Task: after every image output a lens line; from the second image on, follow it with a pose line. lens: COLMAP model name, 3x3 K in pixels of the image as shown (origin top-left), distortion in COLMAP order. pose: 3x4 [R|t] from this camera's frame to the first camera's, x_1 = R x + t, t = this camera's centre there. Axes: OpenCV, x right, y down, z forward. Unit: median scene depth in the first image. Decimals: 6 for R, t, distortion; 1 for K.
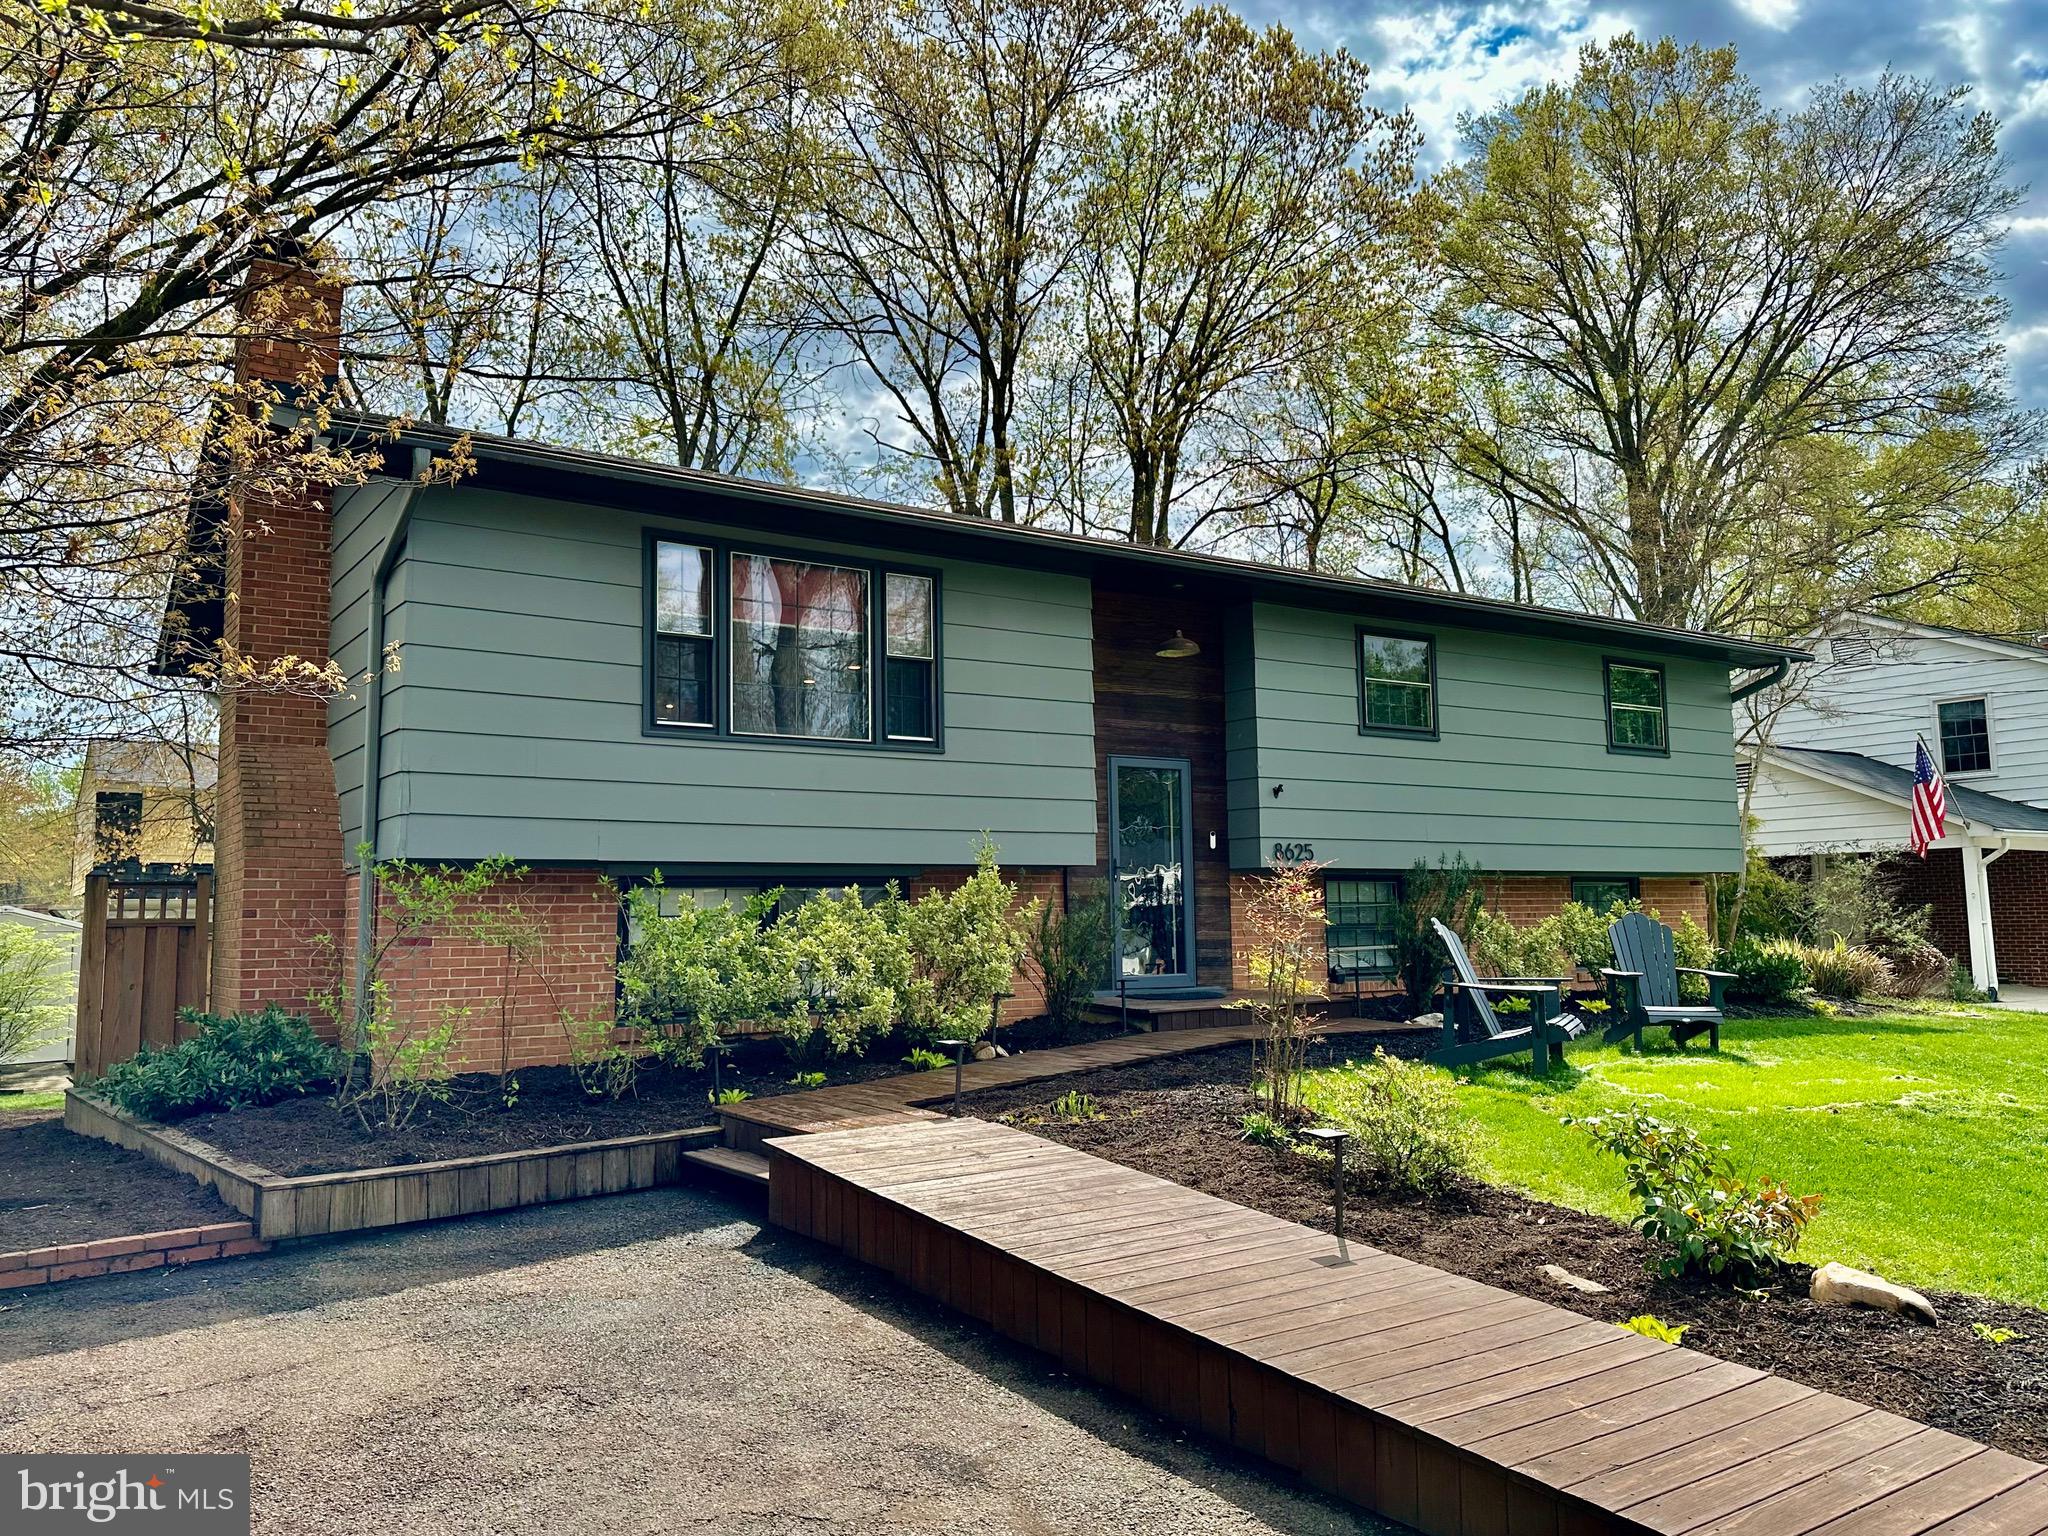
lens RADIAL K [[1535.3, 0, 1024.0], [0, 1535.3, 768.0], [0, 0, 1]] dist [0.000411, -0.000018]
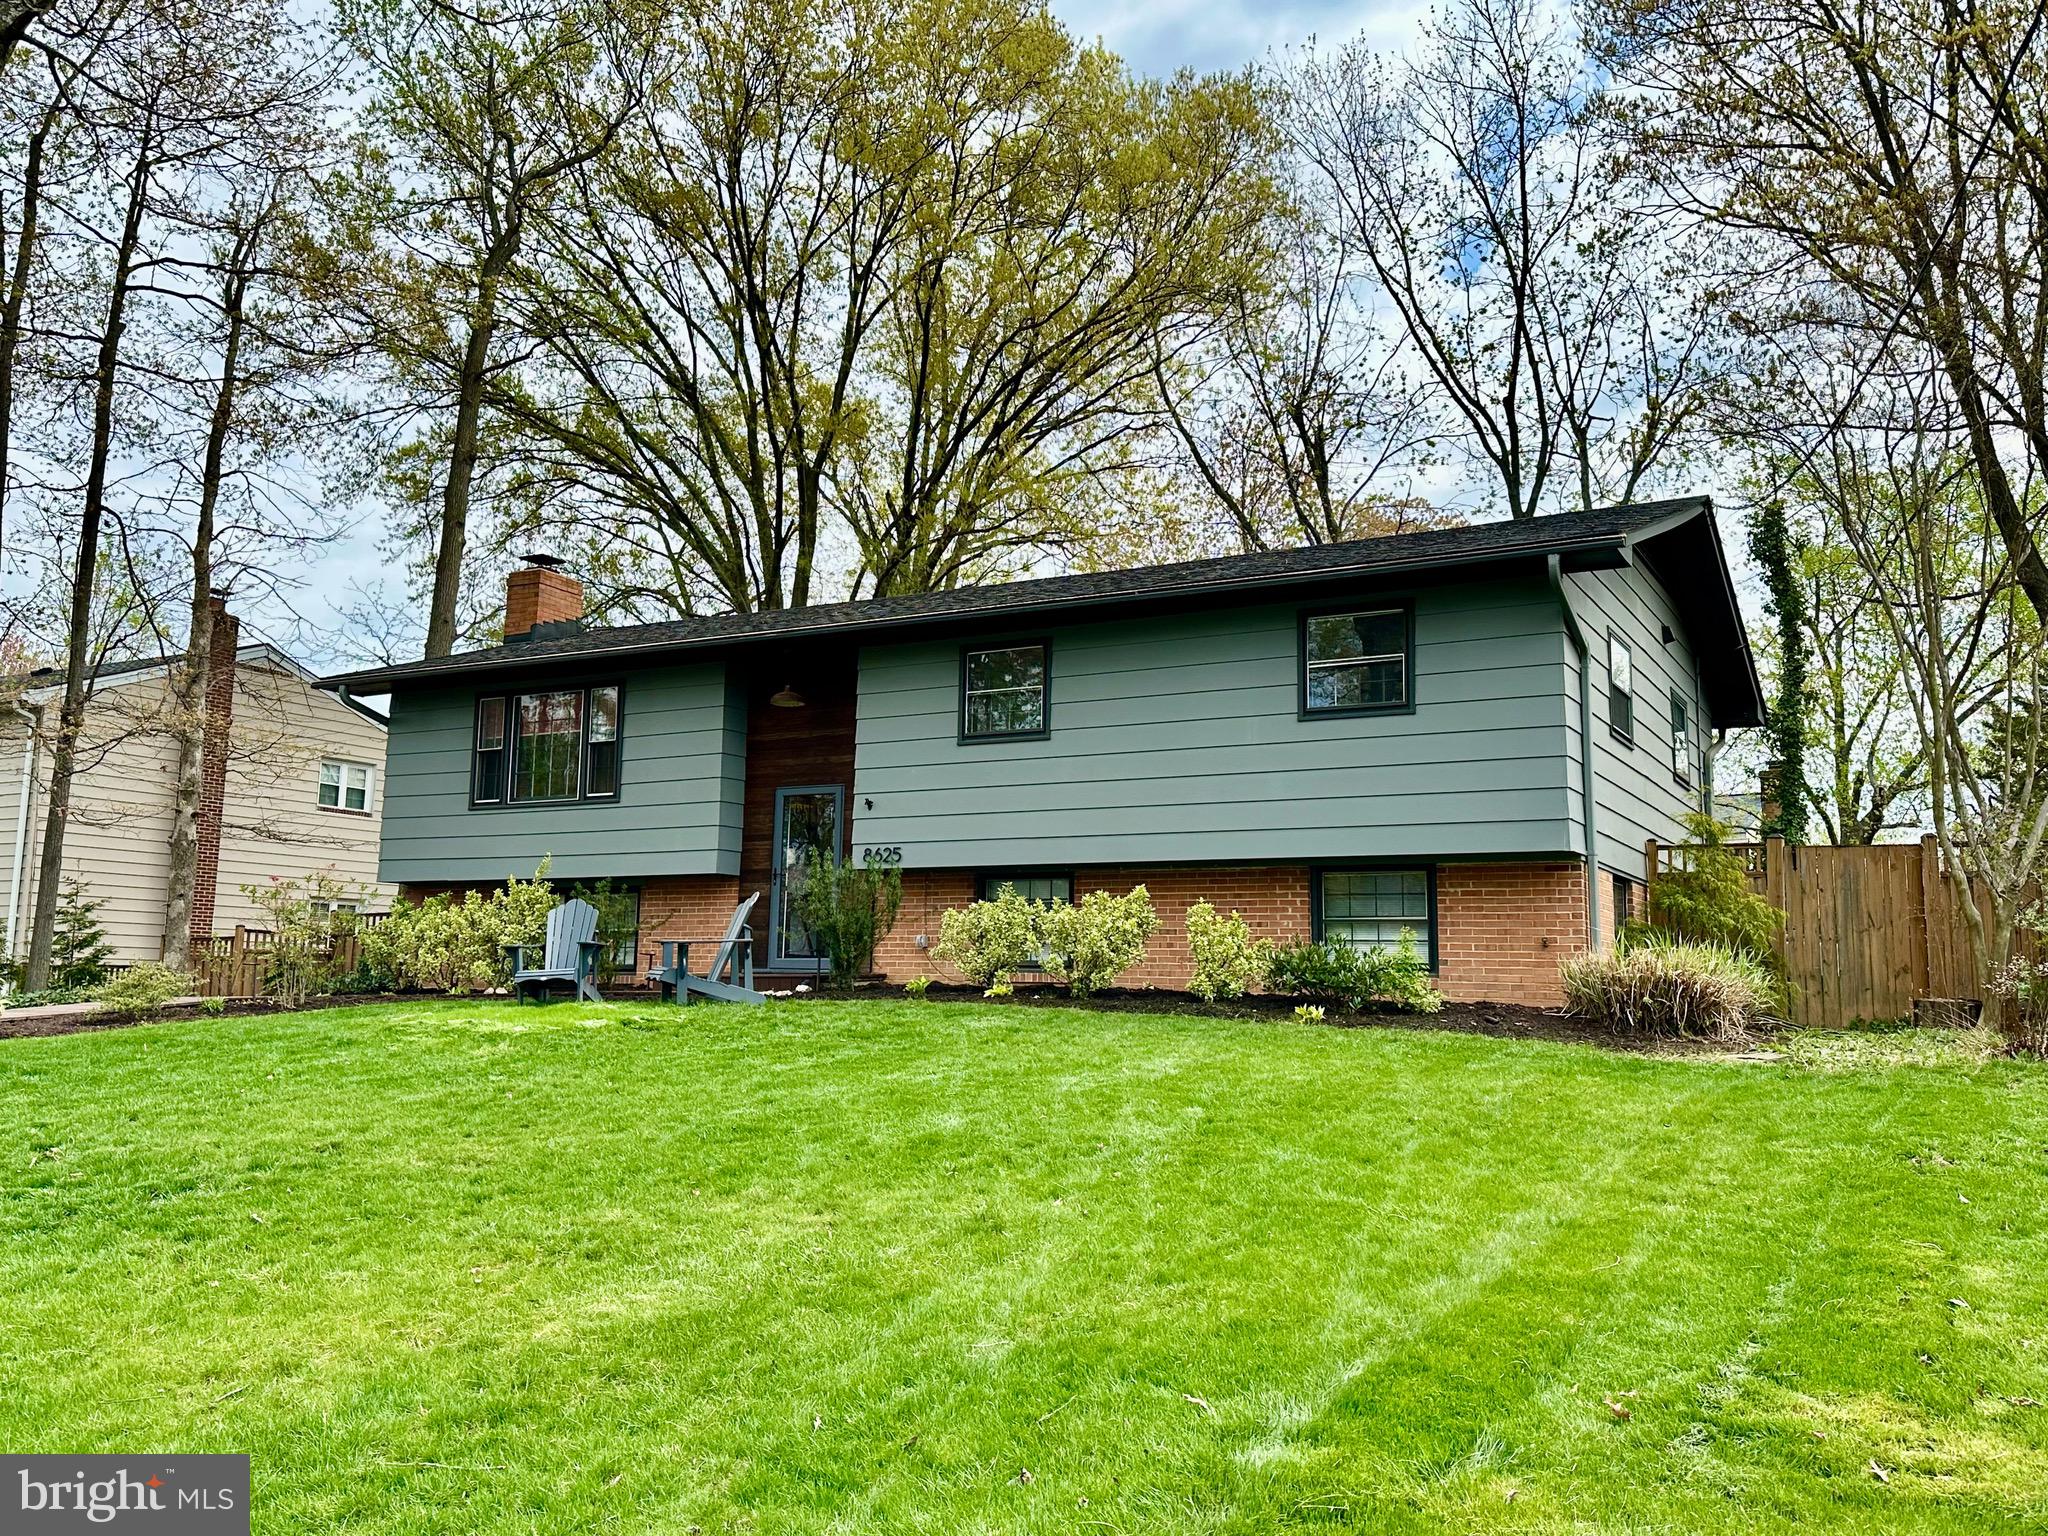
lens RADIAL K [[1730.6, 0, 1024.0], [0, 1730.6, 768.0], [0, 0, 1]] dist [-0.000090, -0.000065]
pose [[0.432985, -0.096270, -0.896246, 1.418662], [0.062383, 0.995097, -0.076750, 0.097066], [0.899240, -0.022680, 0.436867, 0.524520]]
